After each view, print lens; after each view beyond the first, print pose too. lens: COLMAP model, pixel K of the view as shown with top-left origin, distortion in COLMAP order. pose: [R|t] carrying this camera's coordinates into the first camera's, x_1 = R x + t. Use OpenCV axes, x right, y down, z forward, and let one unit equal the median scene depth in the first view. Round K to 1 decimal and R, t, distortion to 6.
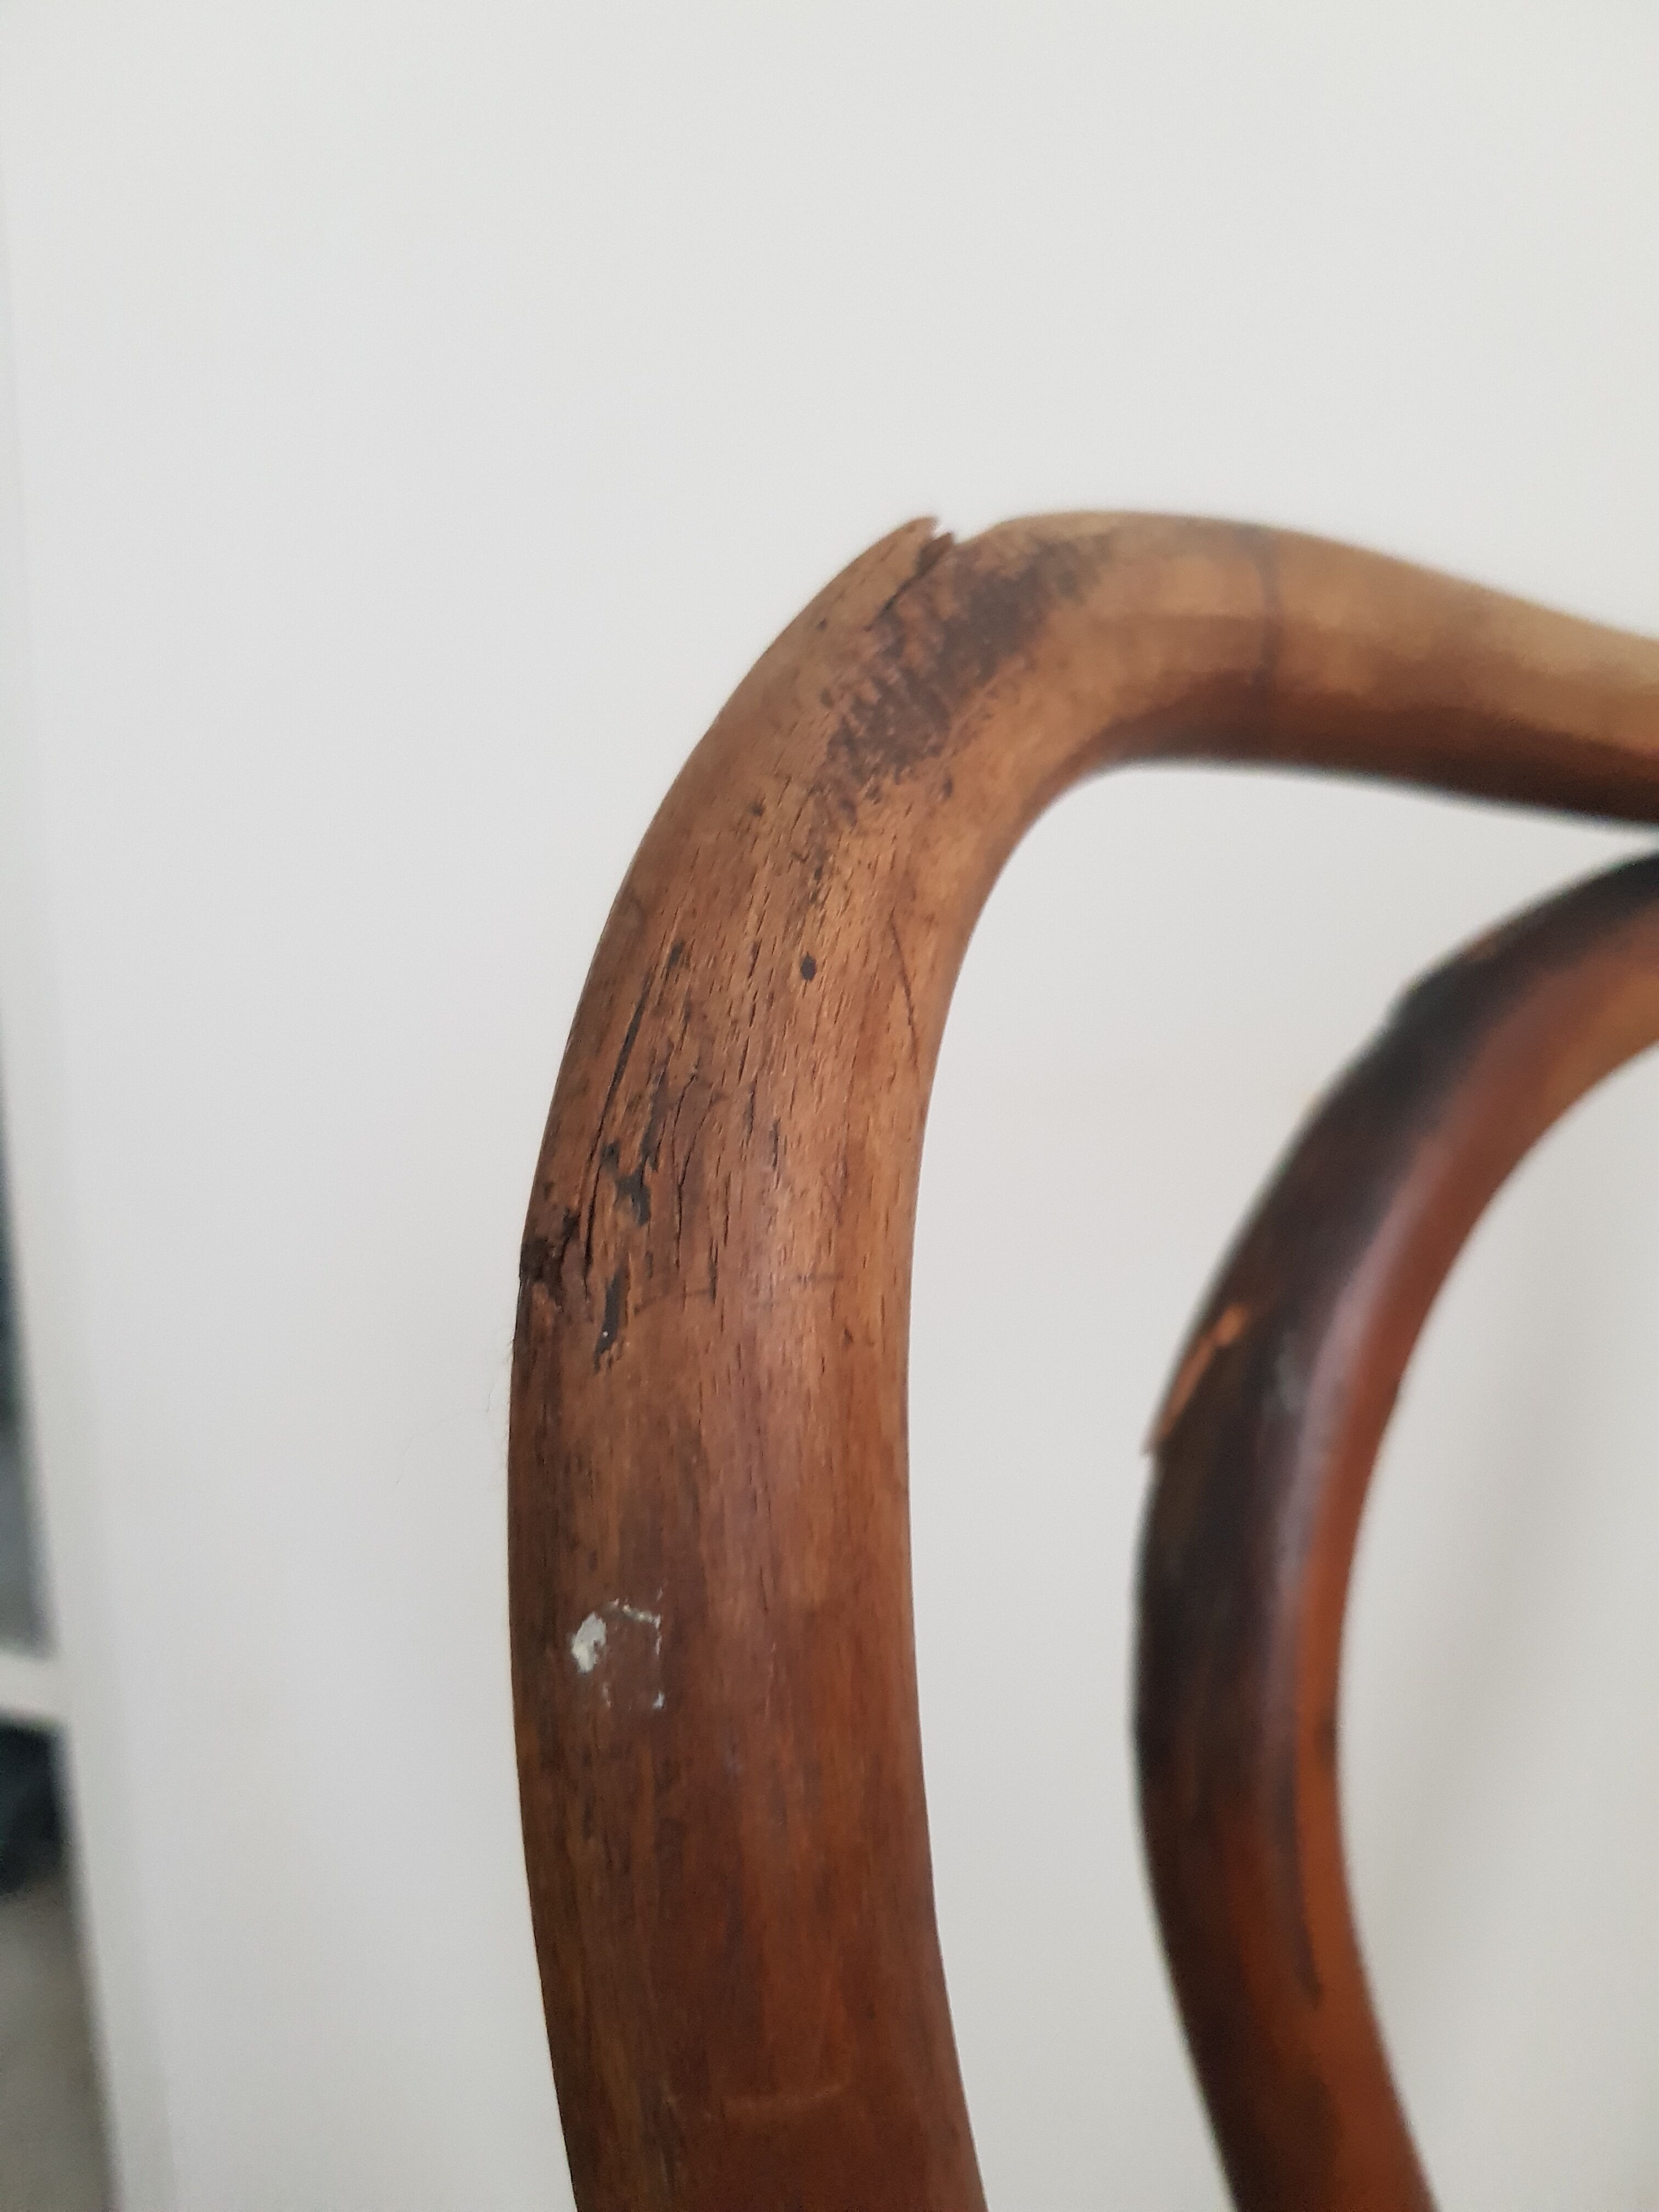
lens RADIAL K [[1724.3, 0, 815.0], [0, 1724.3, 1103.3], [0, 0, 1]] dist [0.047479, -0.139069]
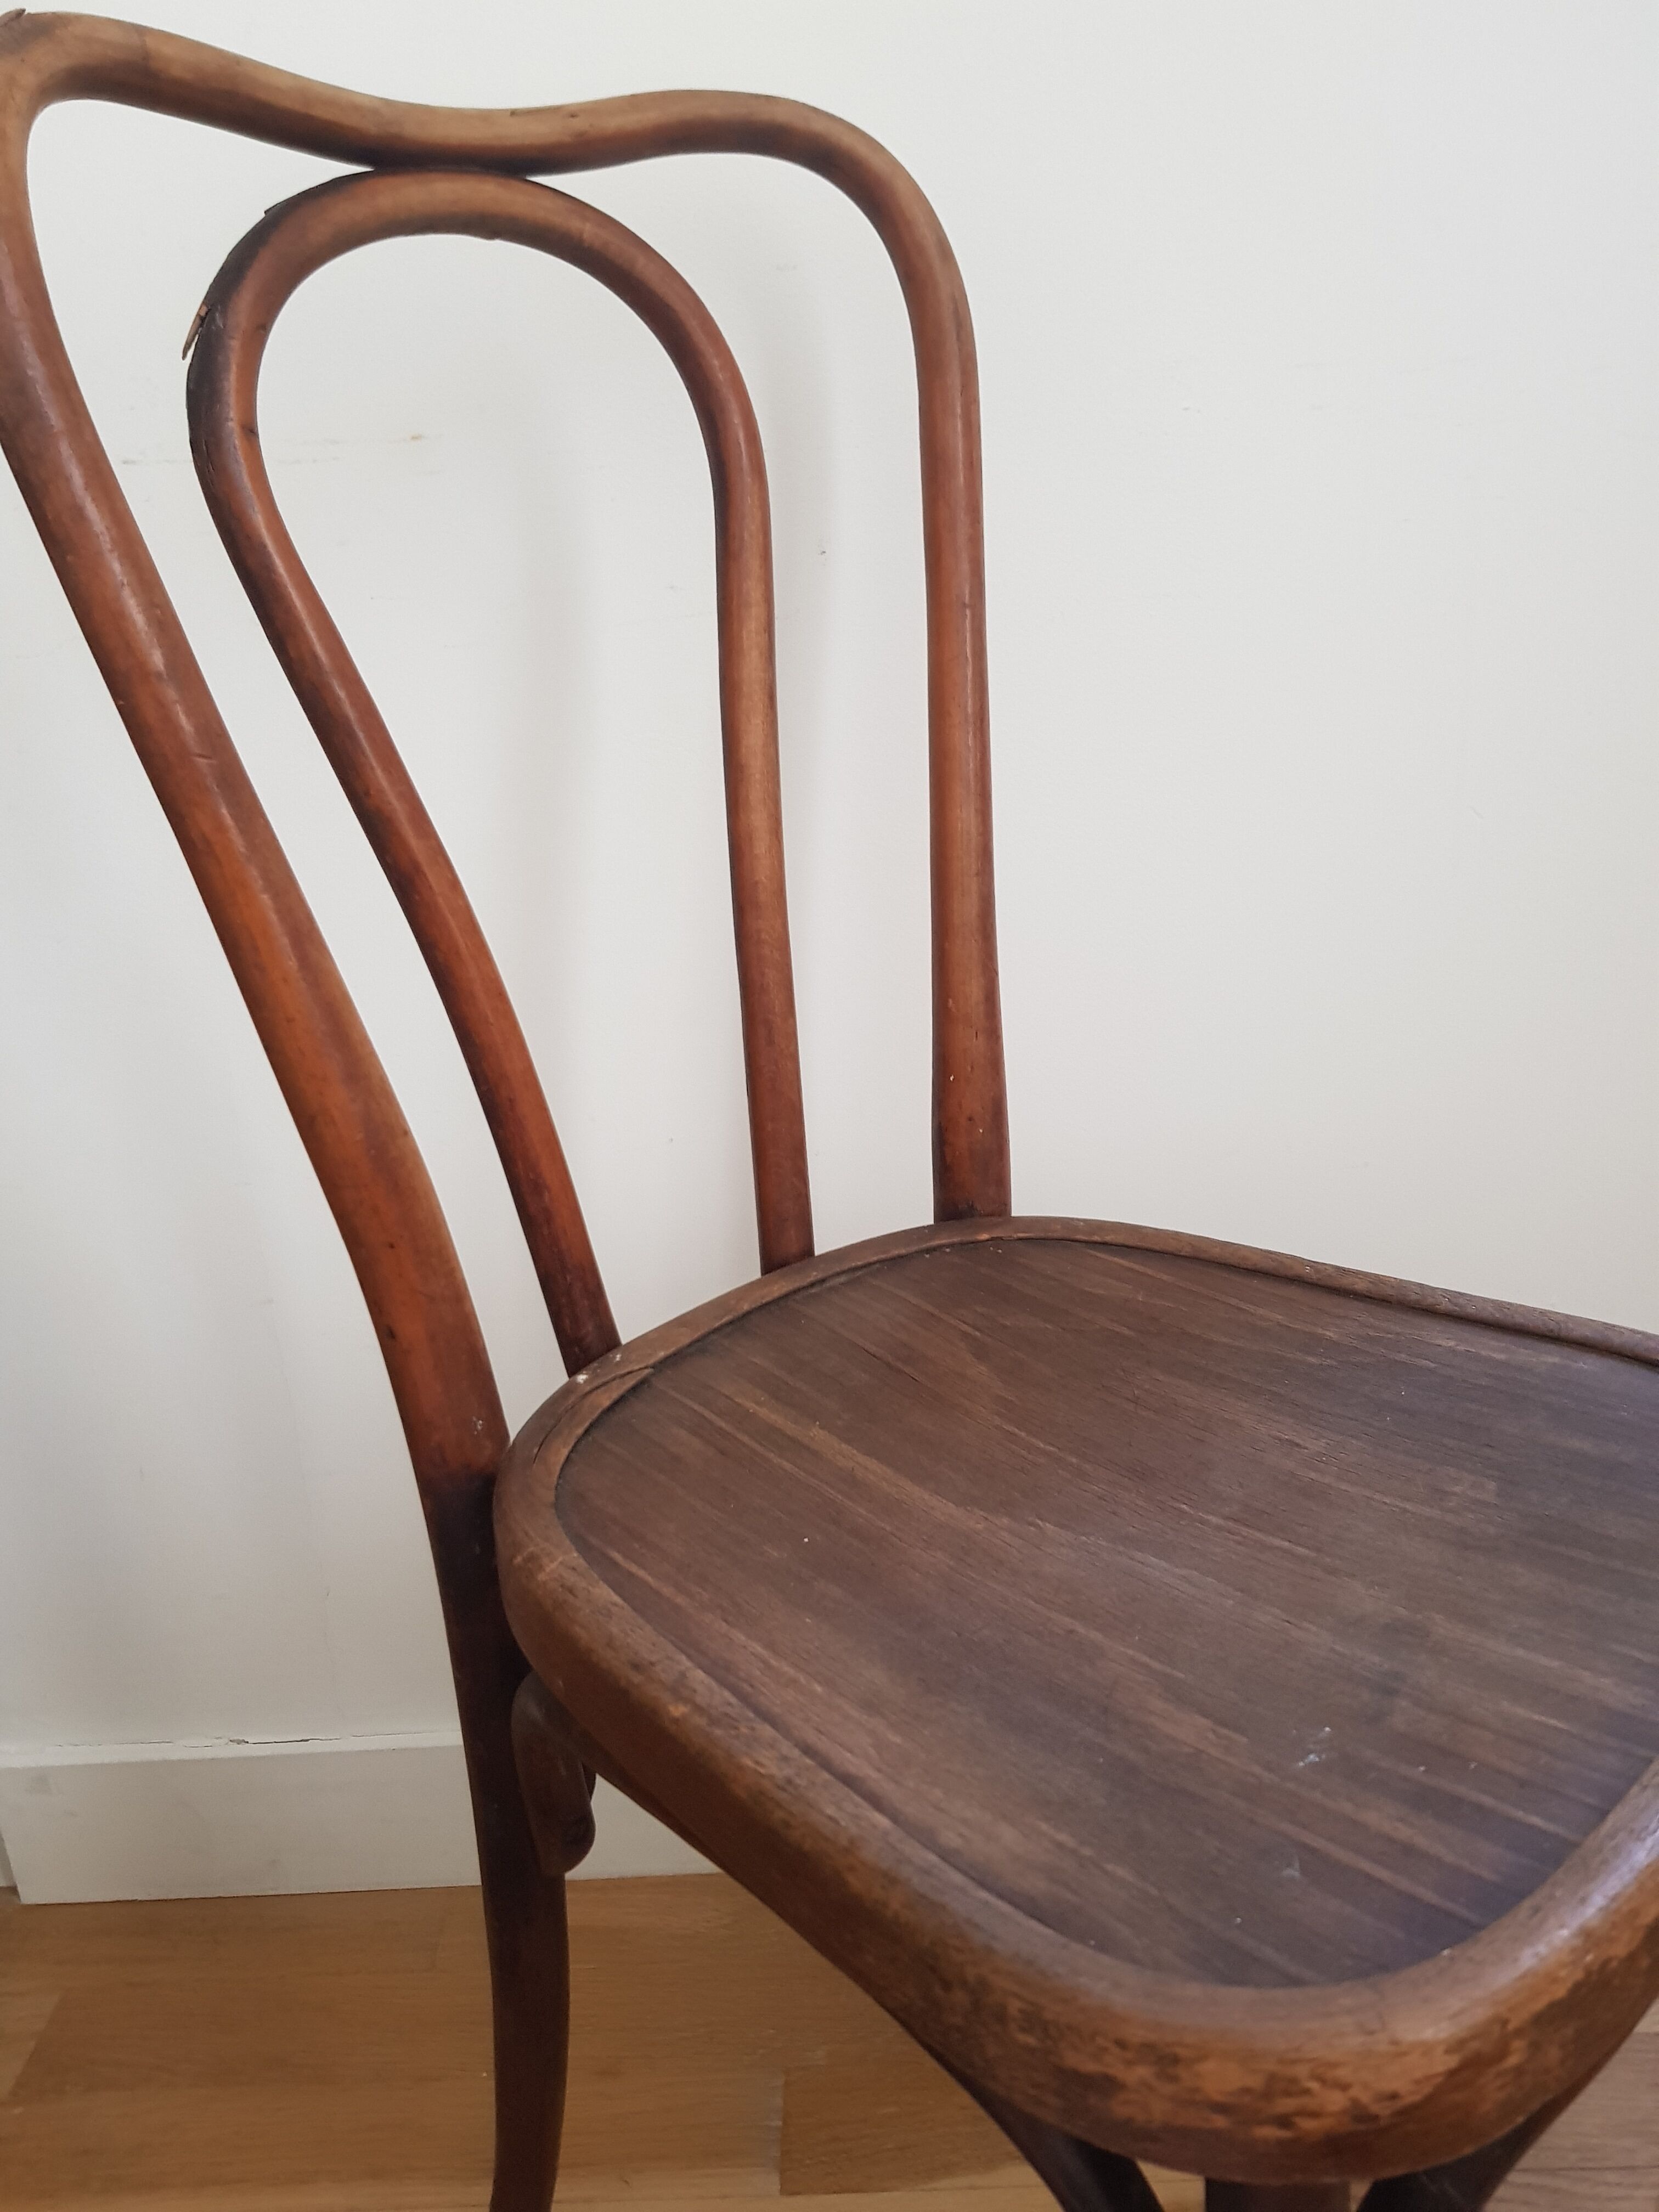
lens RADIAL K [[1685.0, 0, 829.5], [0, 1685.0, 1106.0], [0, 0, 1]] dist [0.009933, -0.072511]
pose [[0.952993, -0.174176, 0.247926, 0.531946], [0.159123, 0.984039, 0.079672, 2.401588], [-0.257846, -0.036476, 0.965497, -3.570557]]
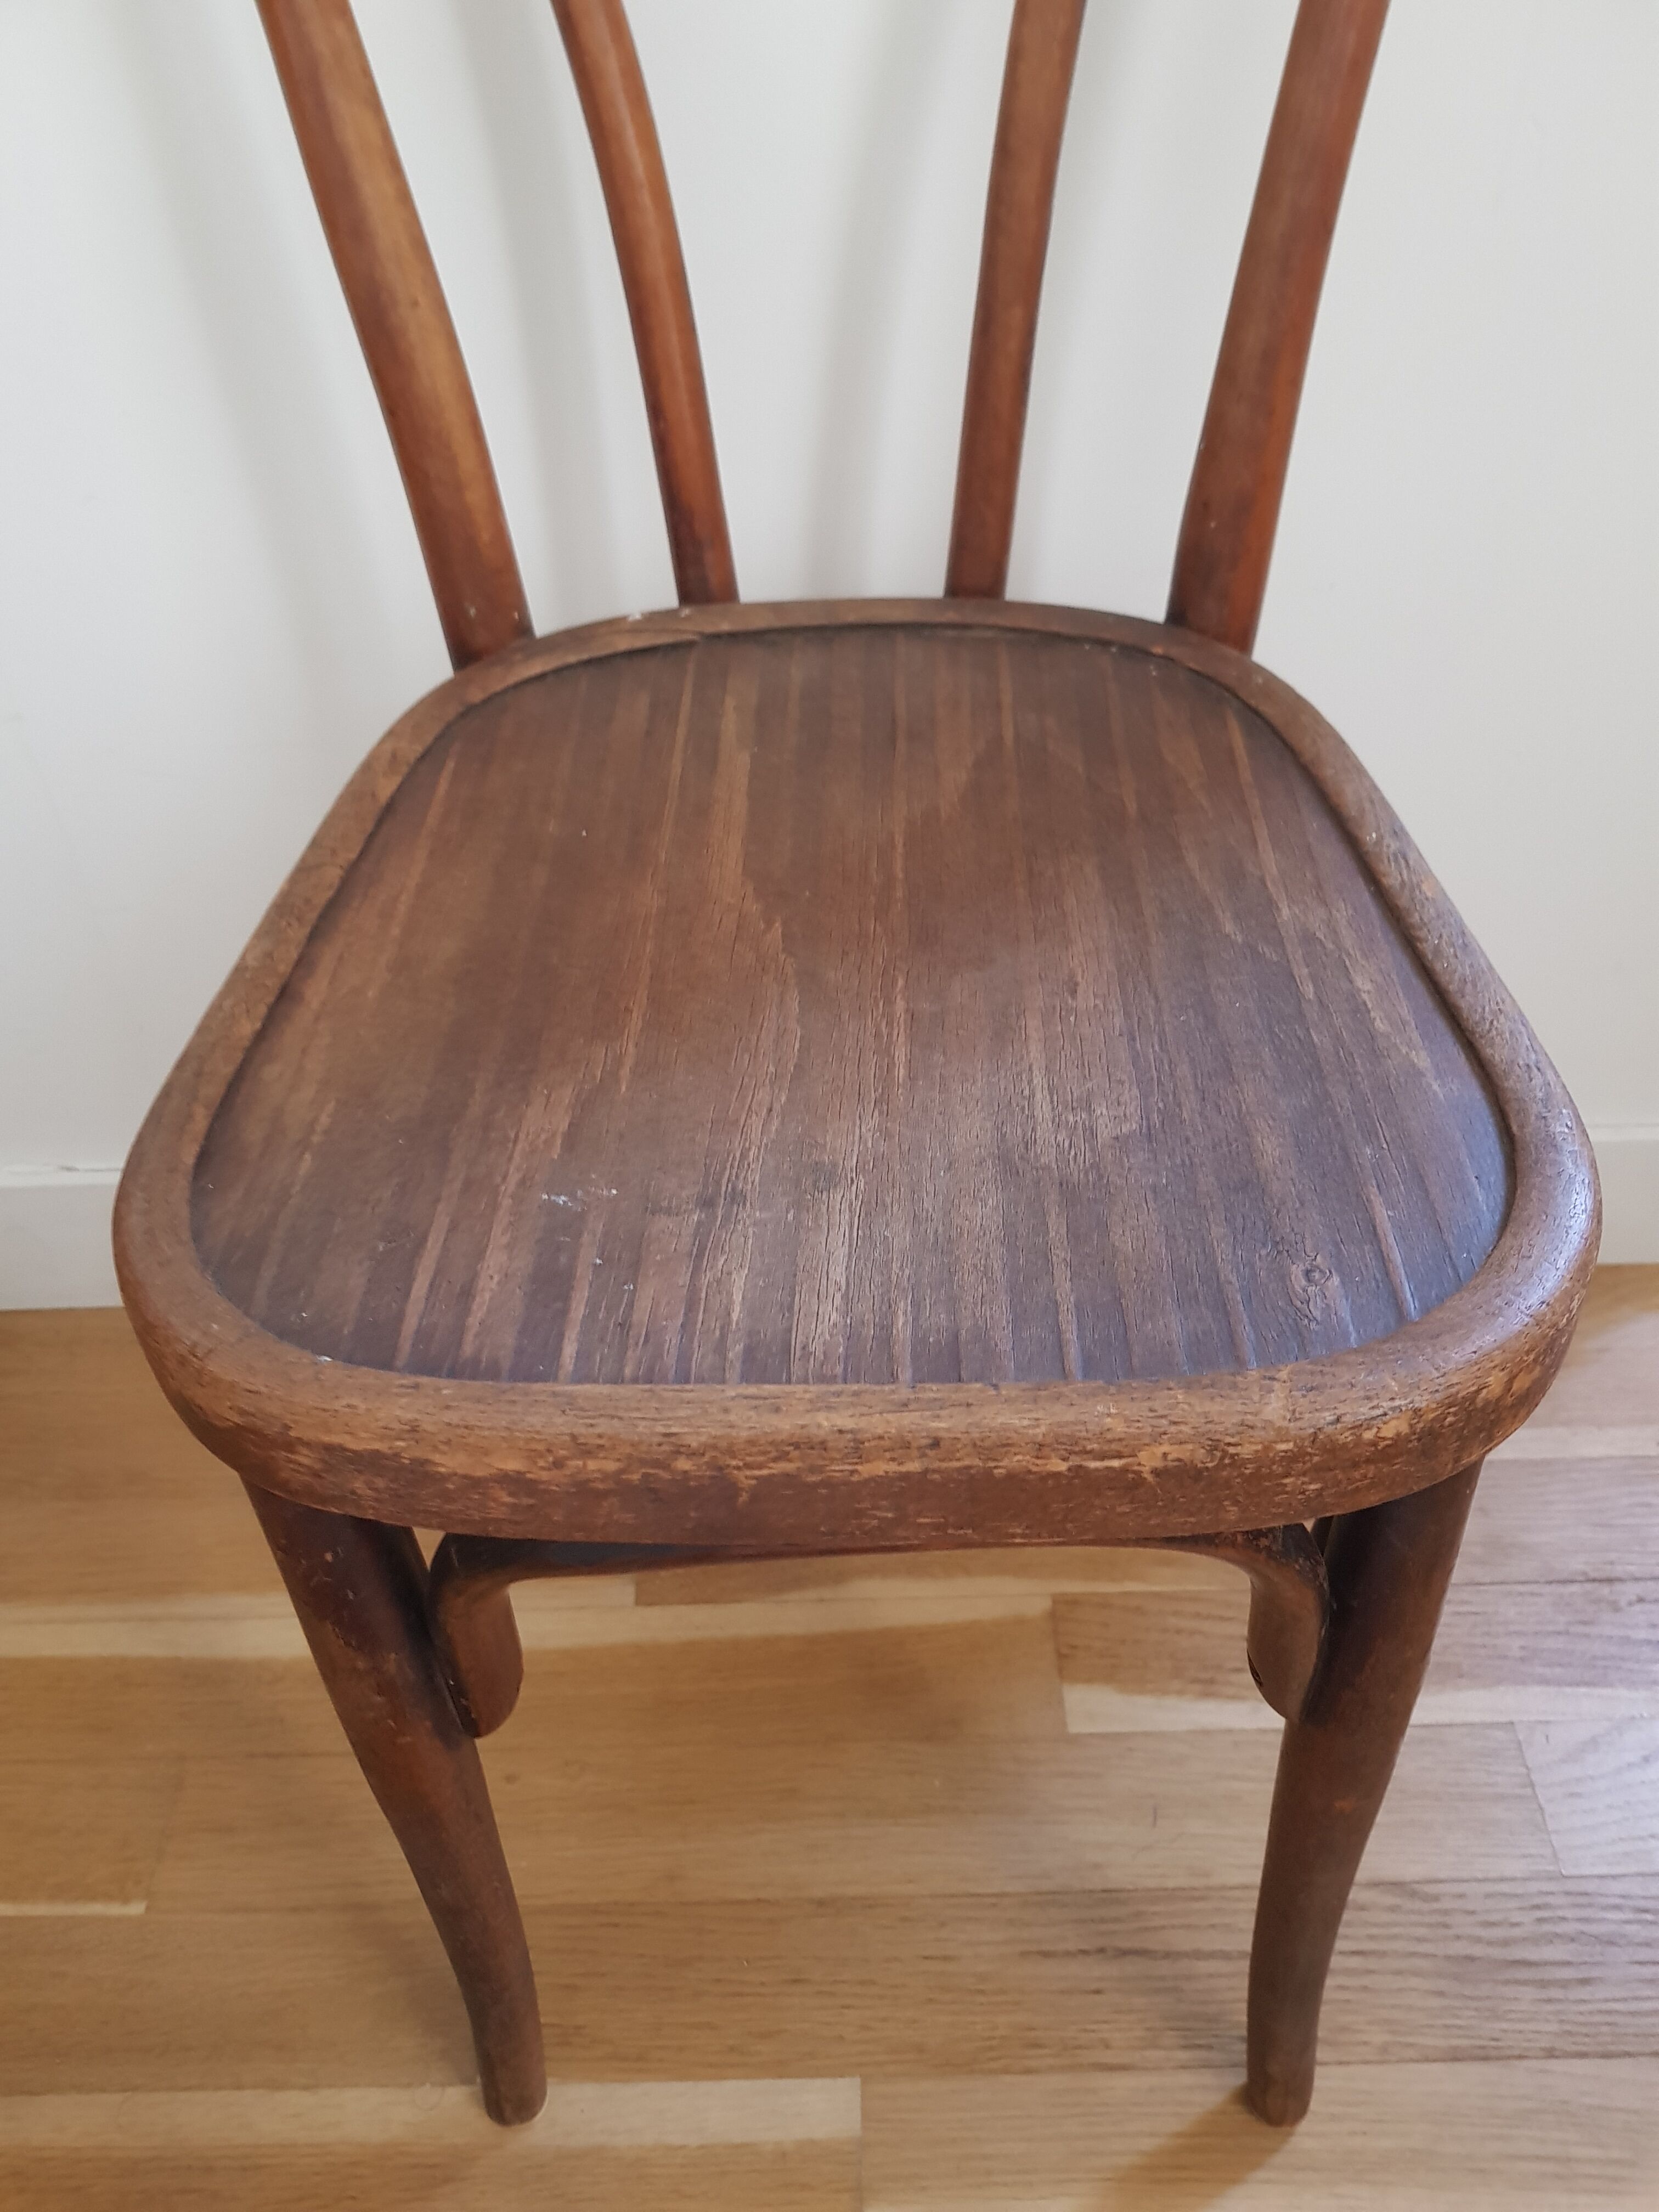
lens RADIAL K [[1724.3, 0, 815.0], [0, 1724.3, 1103.3], [0, 0, 1]] dist [0.047479, -0.139069]
pose [[0.886294, 0.276053, -0.371856, 4.047113], [-0.084484, 0.885833, 0.456249, 2.353546], [0.455351, -0.372955, 0.808430, -2.996147]]
